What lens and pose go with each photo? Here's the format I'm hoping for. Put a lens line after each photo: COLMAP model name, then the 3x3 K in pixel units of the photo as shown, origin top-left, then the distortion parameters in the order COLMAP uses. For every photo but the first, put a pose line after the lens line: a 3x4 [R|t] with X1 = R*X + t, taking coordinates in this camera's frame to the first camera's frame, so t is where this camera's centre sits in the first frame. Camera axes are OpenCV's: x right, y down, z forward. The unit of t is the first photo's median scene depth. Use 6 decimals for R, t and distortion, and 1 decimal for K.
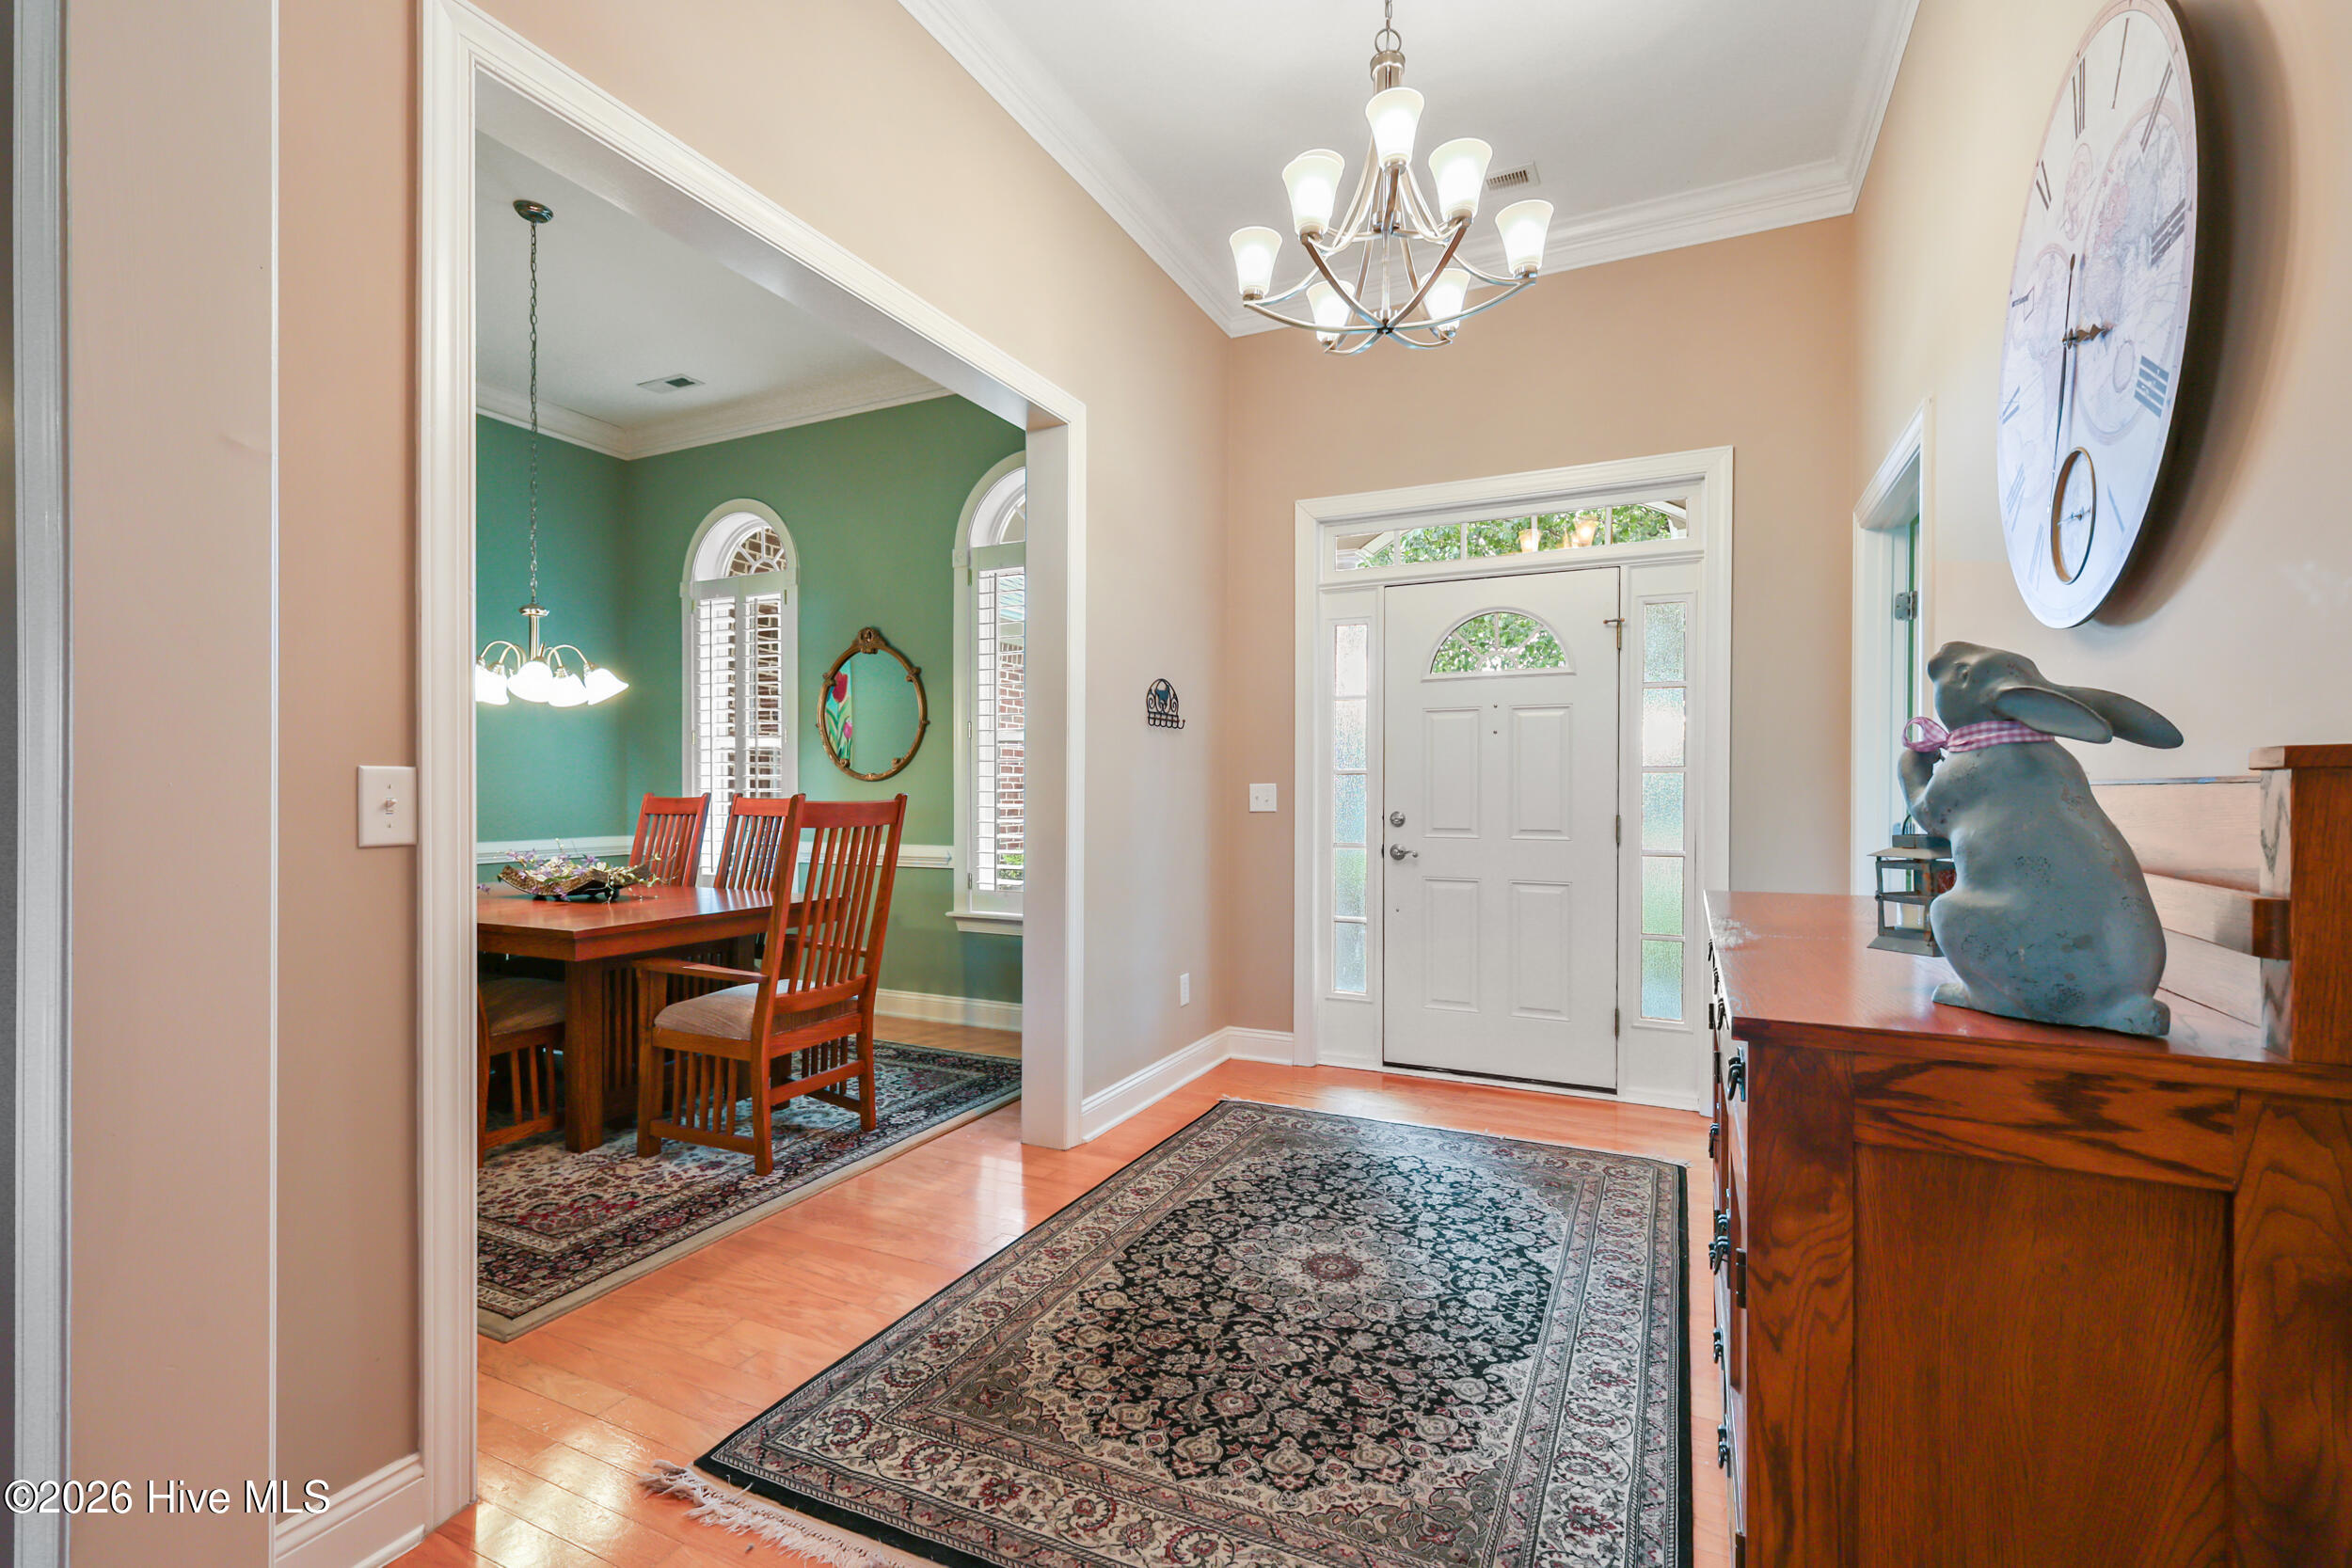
lens RADIAL K [[1029.2, 0, 1187.1], [0, 1029.2, 793.0], [0, 0, 1]] dist [0.001909, 0.000188]
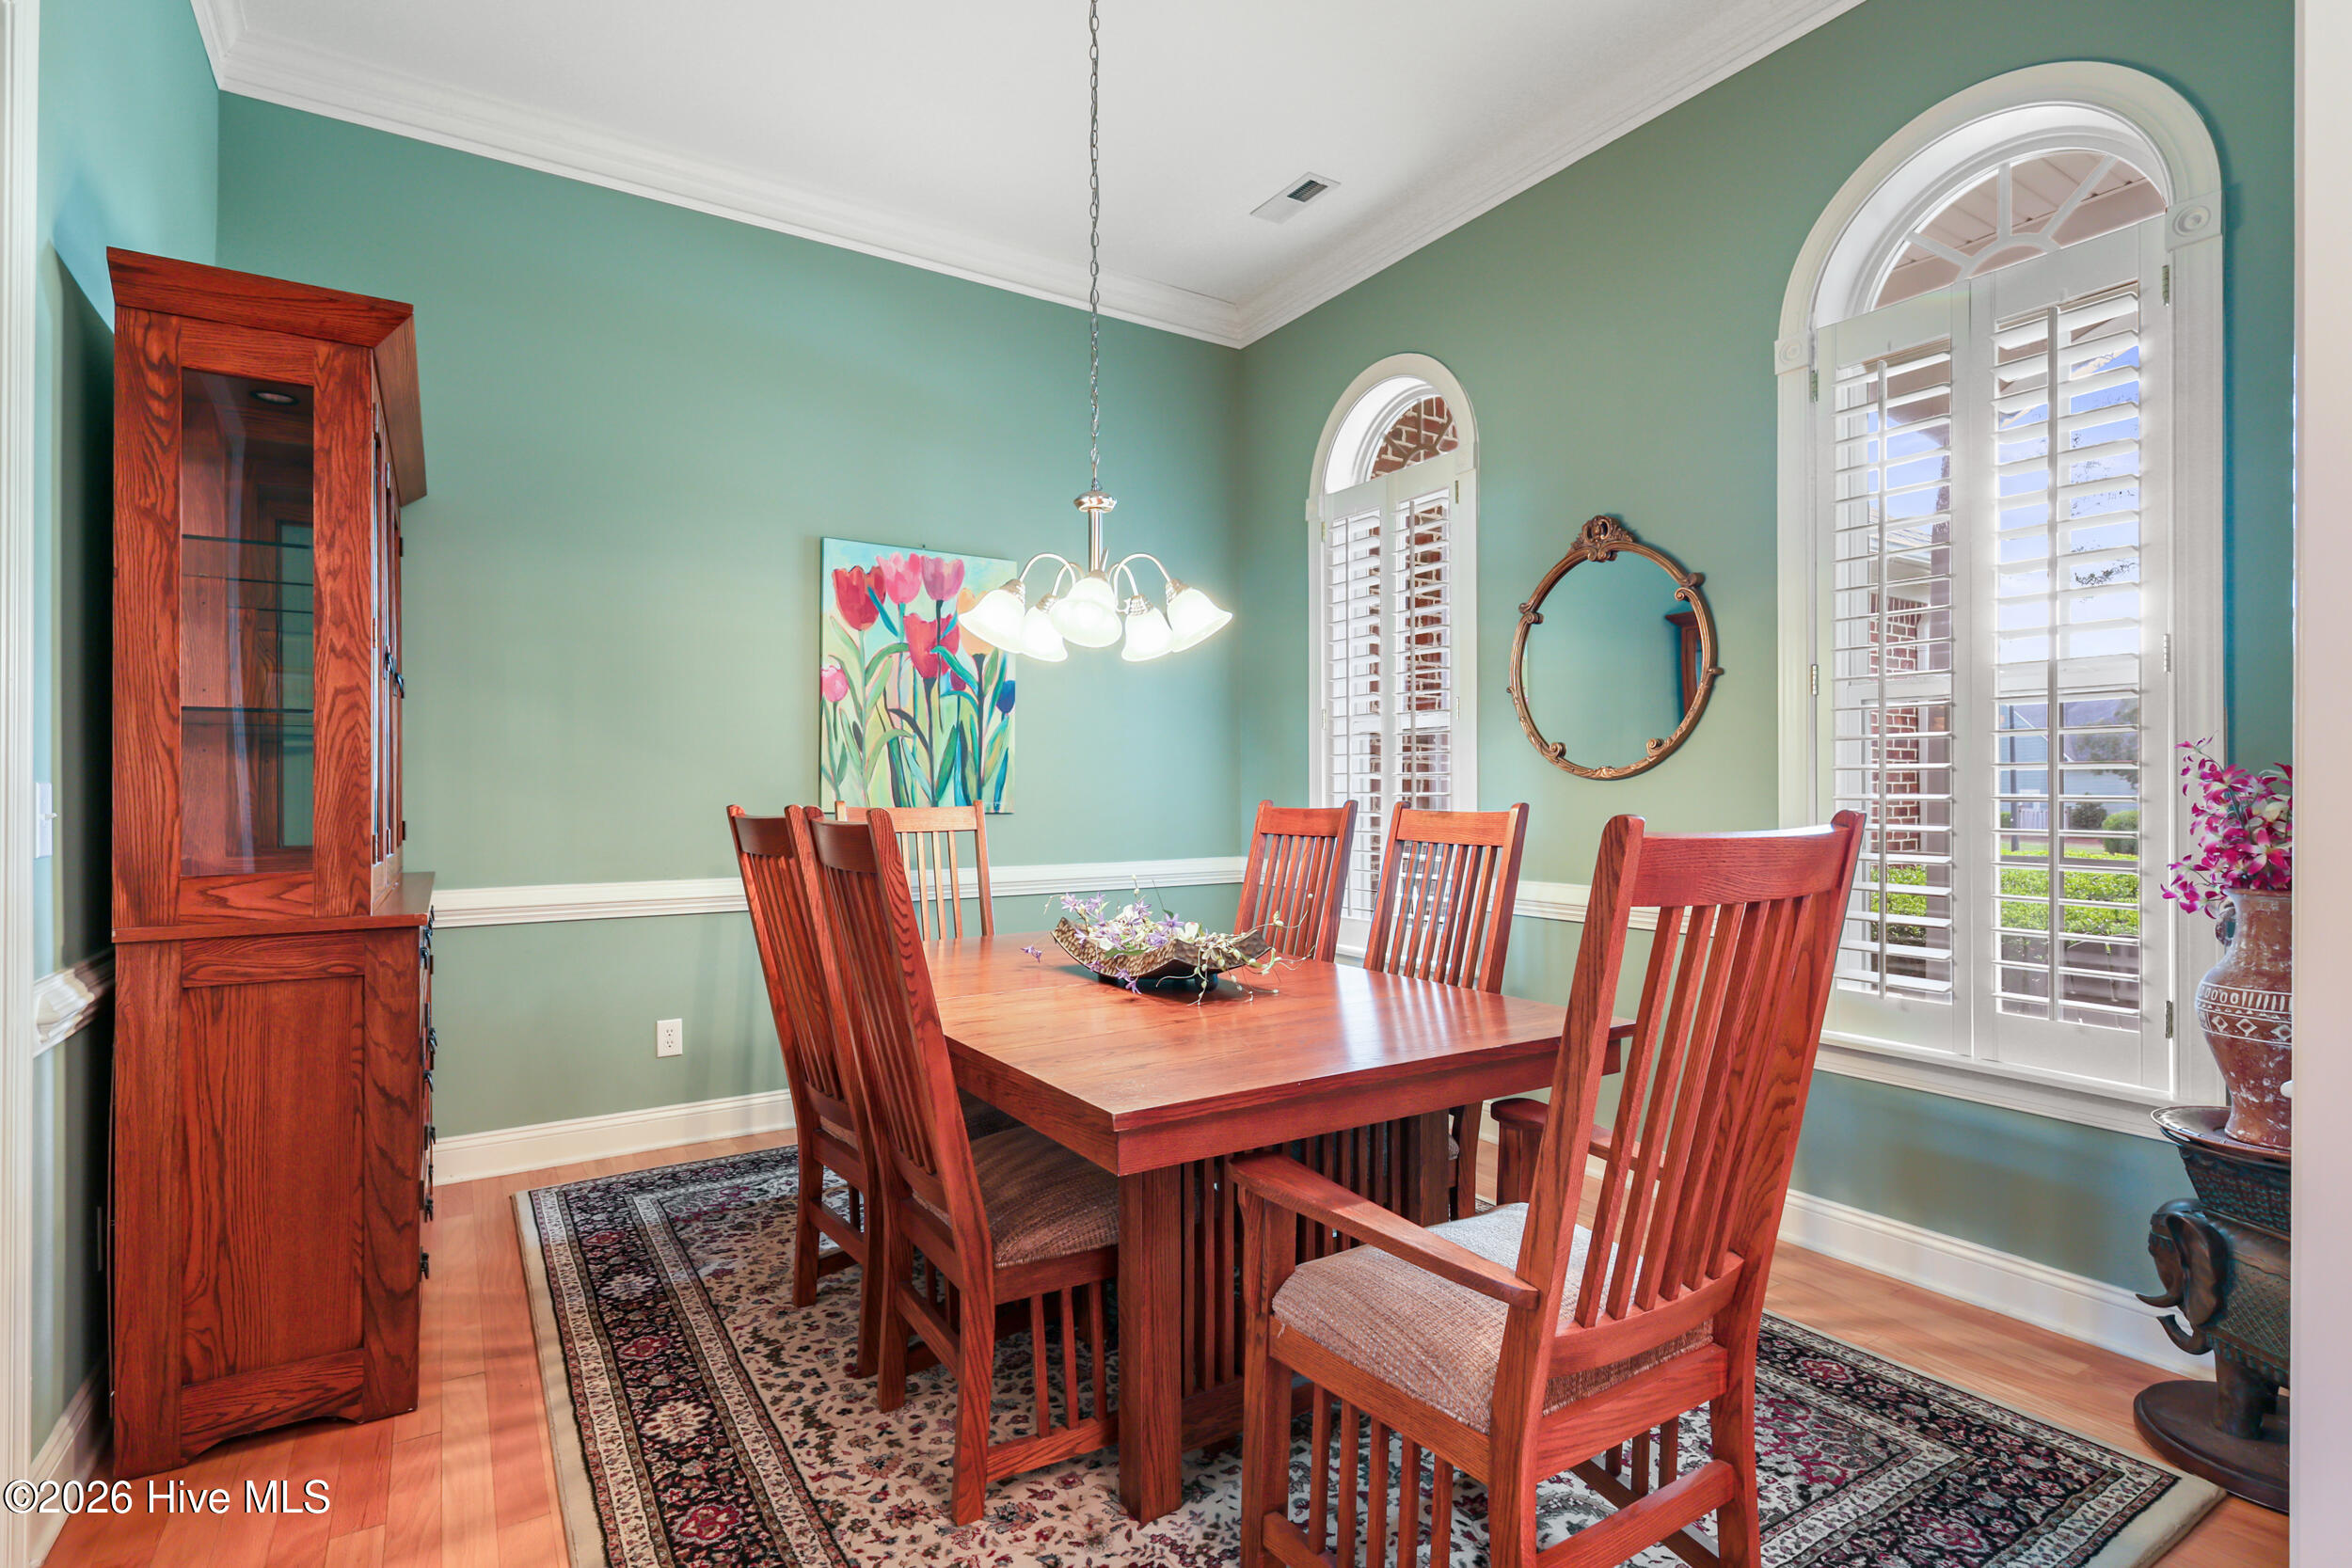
lens RADIAL K [[1148.8, 0, 1176.0], [0, 1148.8, 784.0], [0, 0, 1]] dist [-0.000107, -0.000011]
pose [[0.845610, -0.005447, -0.533774, -0.208836], [0.000782, 0.999960, -0.008966, -0.004614], [0.533801, 0.007164, 0.845580, 0.405897]]
